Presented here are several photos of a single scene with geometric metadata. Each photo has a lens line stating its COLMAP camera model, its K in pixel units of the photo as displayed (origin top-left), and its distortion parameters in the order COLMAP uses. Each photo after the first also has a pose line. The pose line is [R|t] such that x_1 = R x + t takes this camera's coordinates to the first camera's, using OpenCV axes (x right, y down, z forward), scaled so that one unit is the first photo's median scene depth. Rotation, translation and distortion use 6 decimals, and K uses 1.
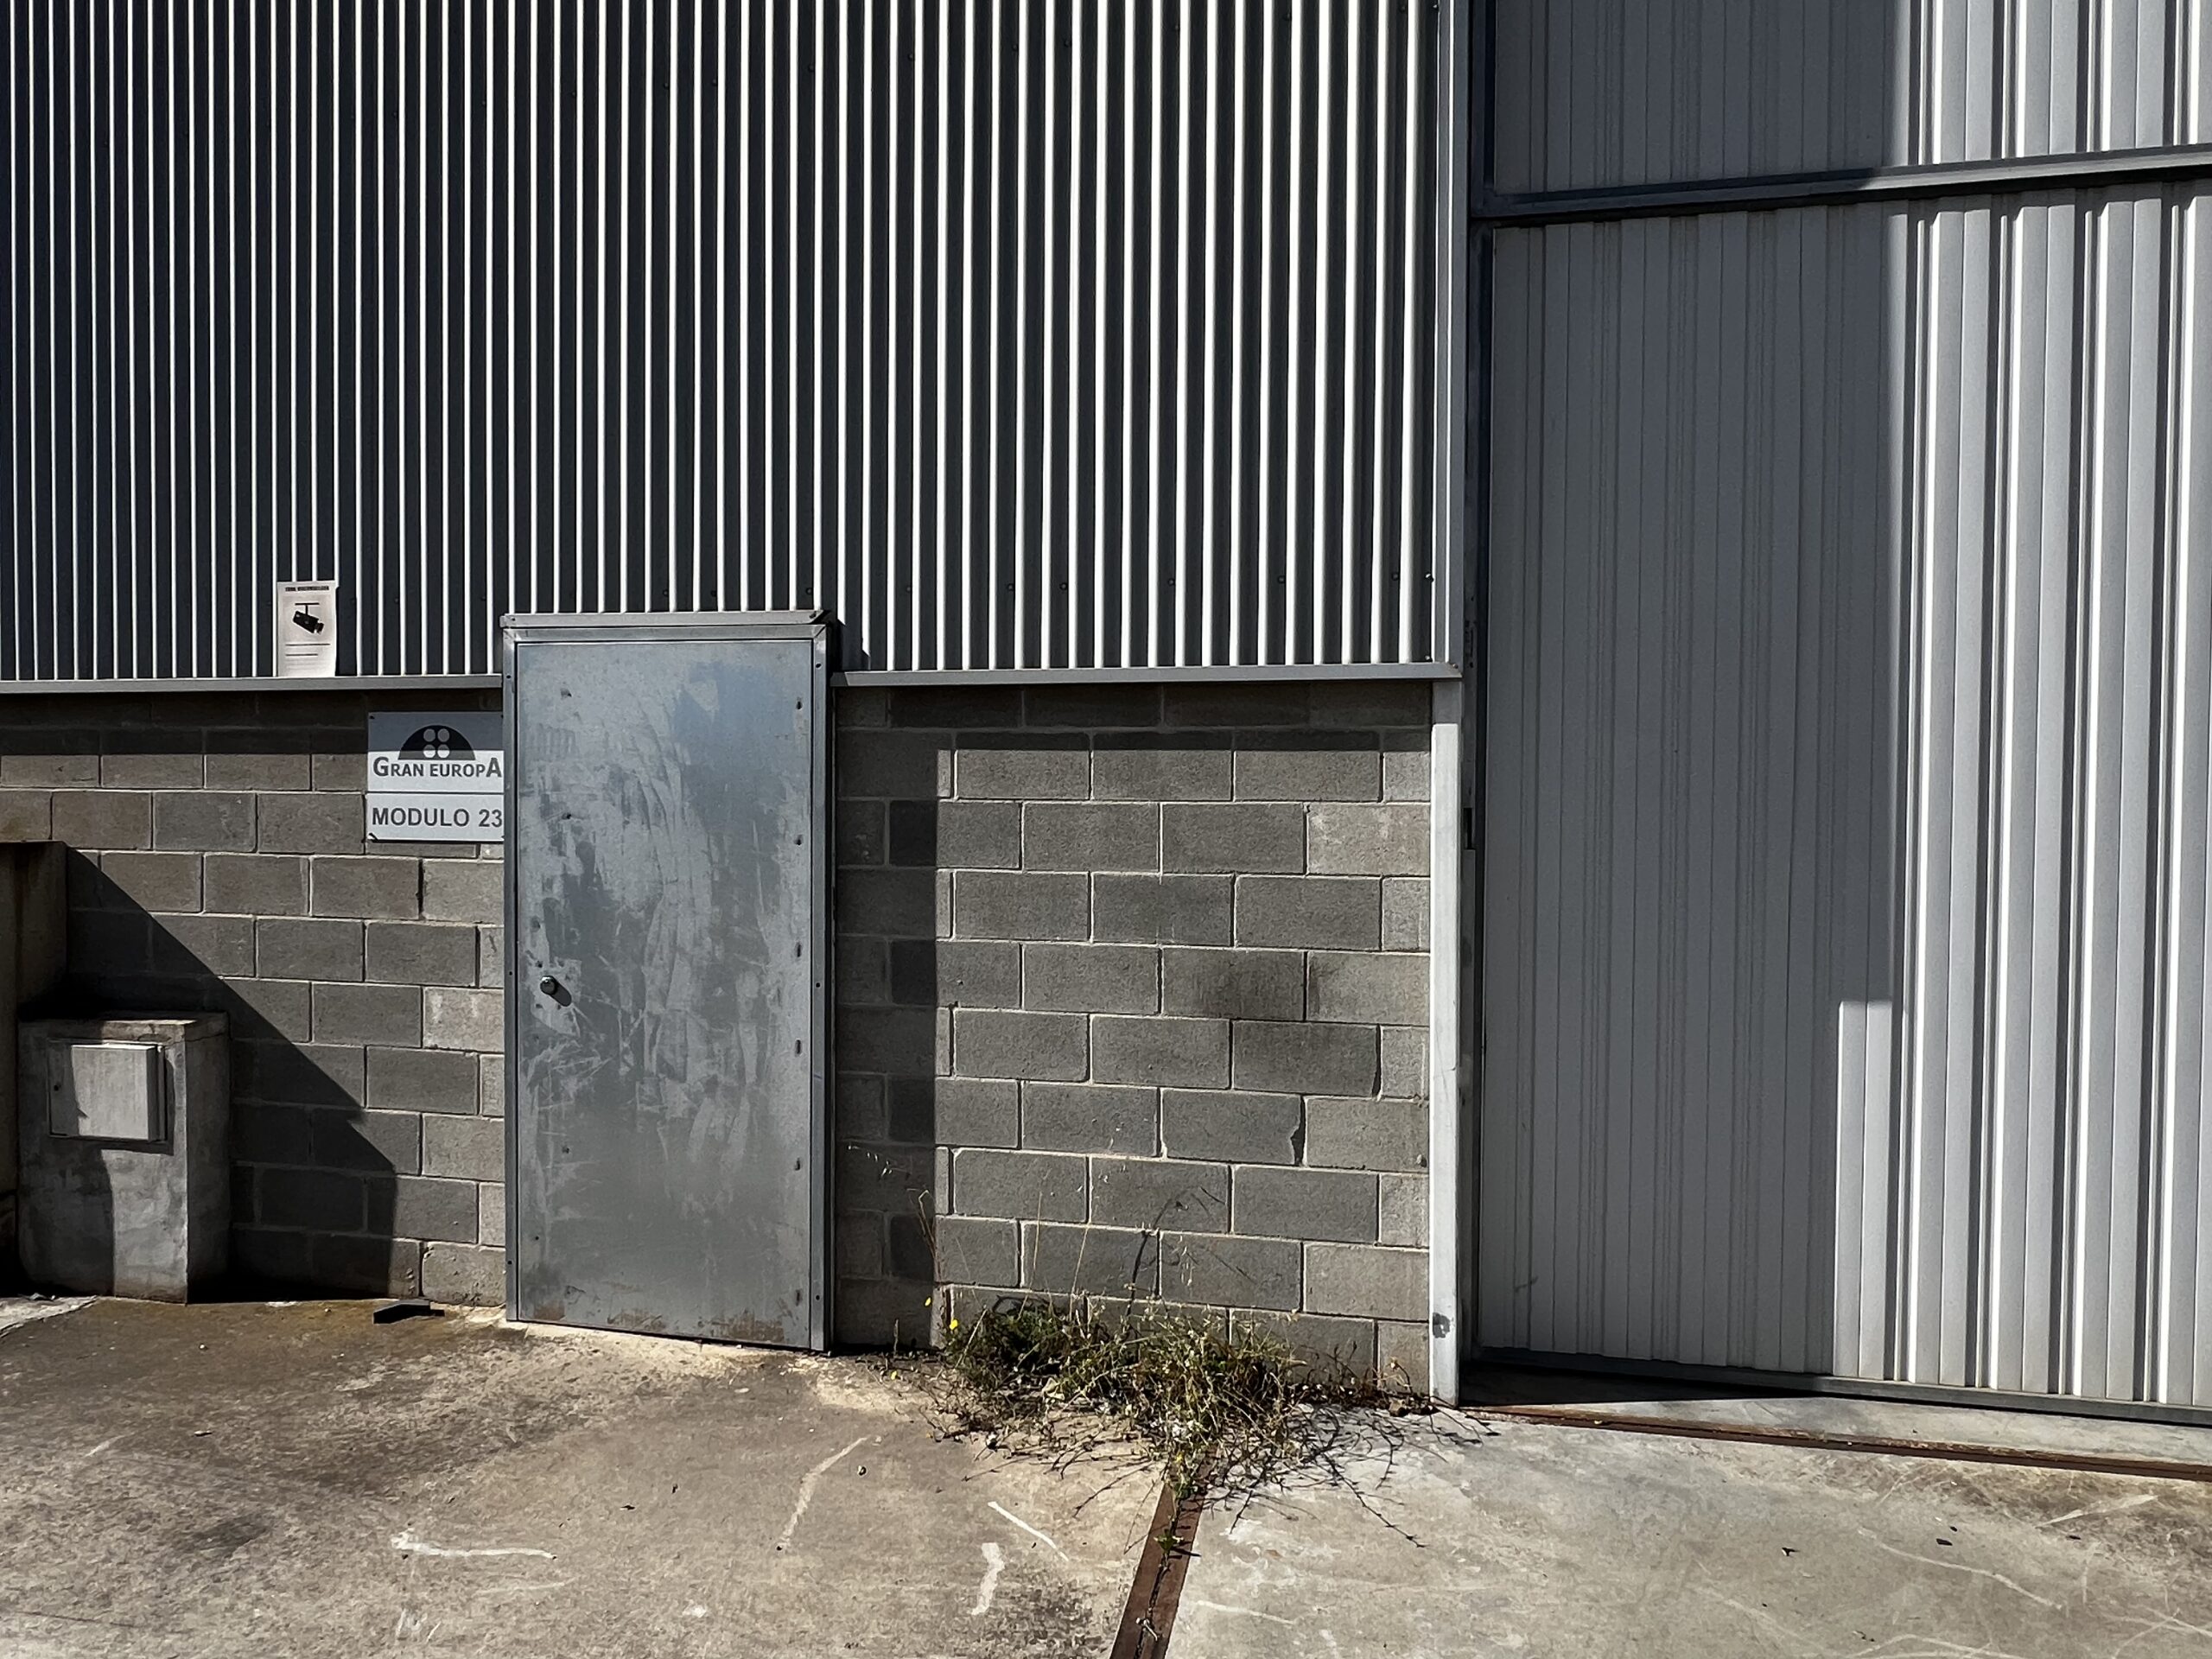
lens RADIAL K [[1349.8, 0, 1106.0], [0, 1349.8, 830.4], [0, 0, 1]] dist [0.003341, 0.000895]
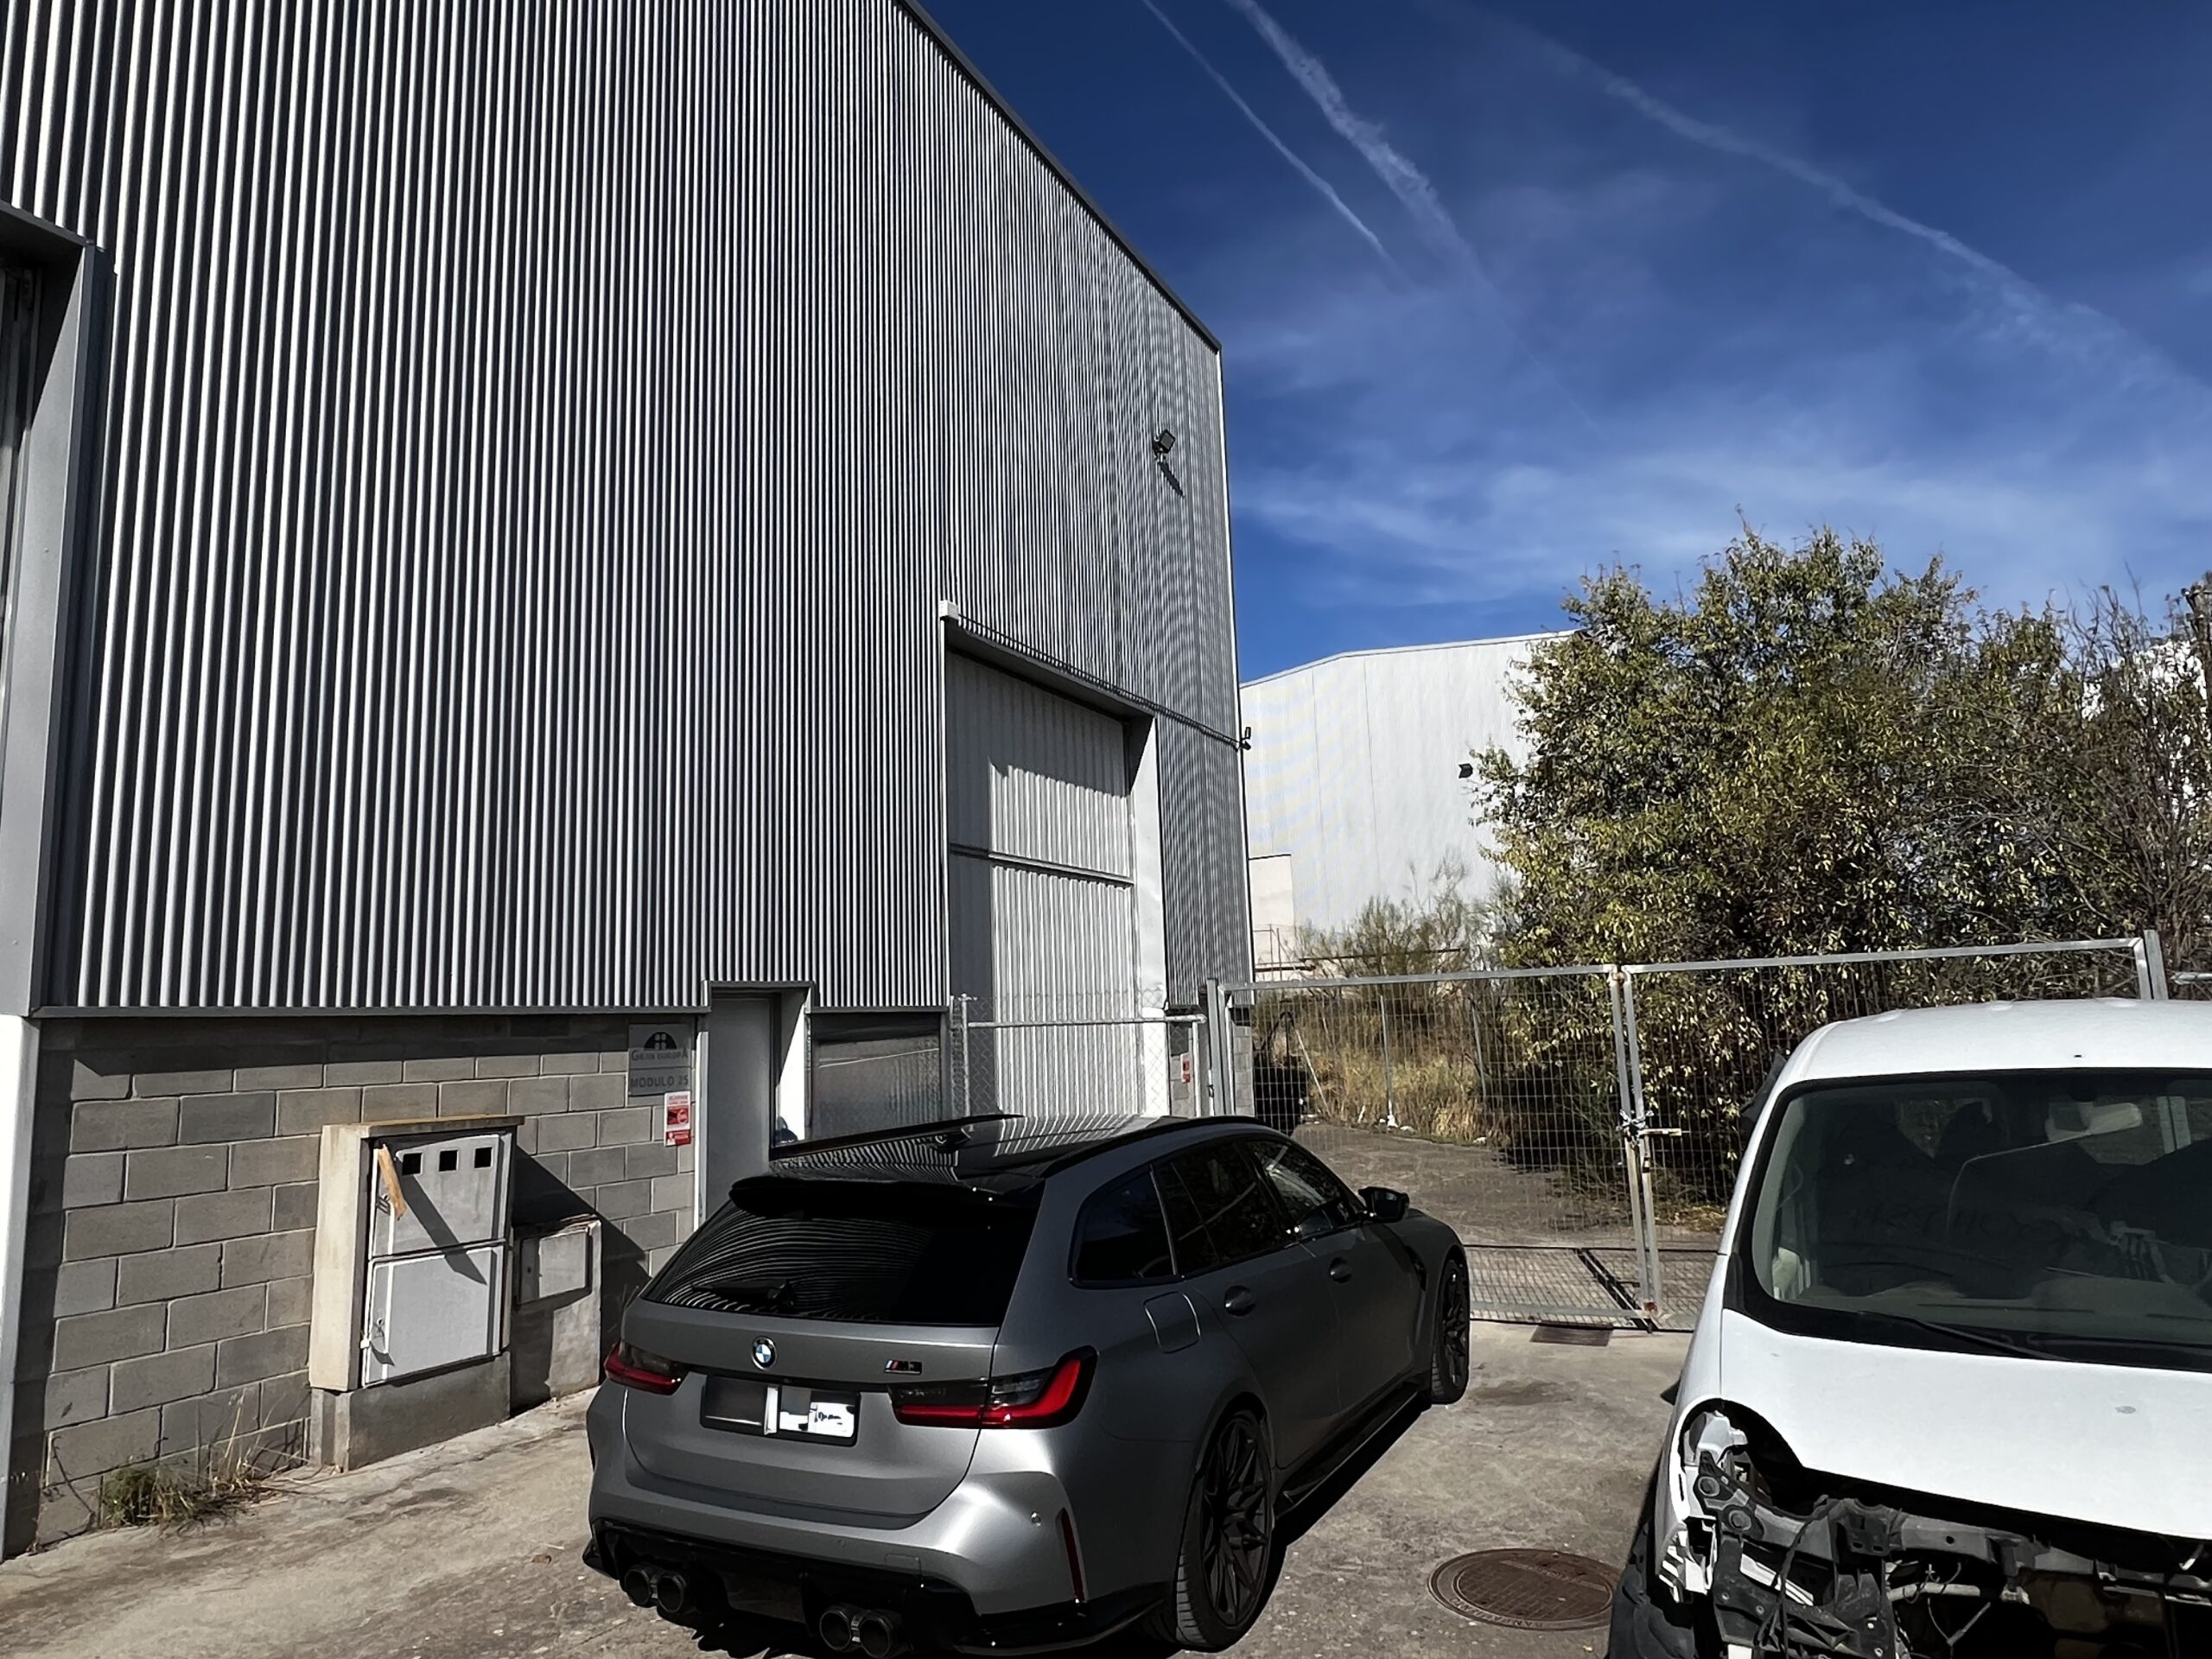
lens RADIAL K [[1349.8, 0, 1106.3], [0, 1349.8, 827.5], [0, 0, 1]] dist [0.003341, 0.000895]
pose [[0.278179, 0.131750, 0.951451, -2.111374], [0.111978, 0.979346, -0.168352, 0.028058], [-0.953980, 0.153373, 0.257680, -0.098972]]
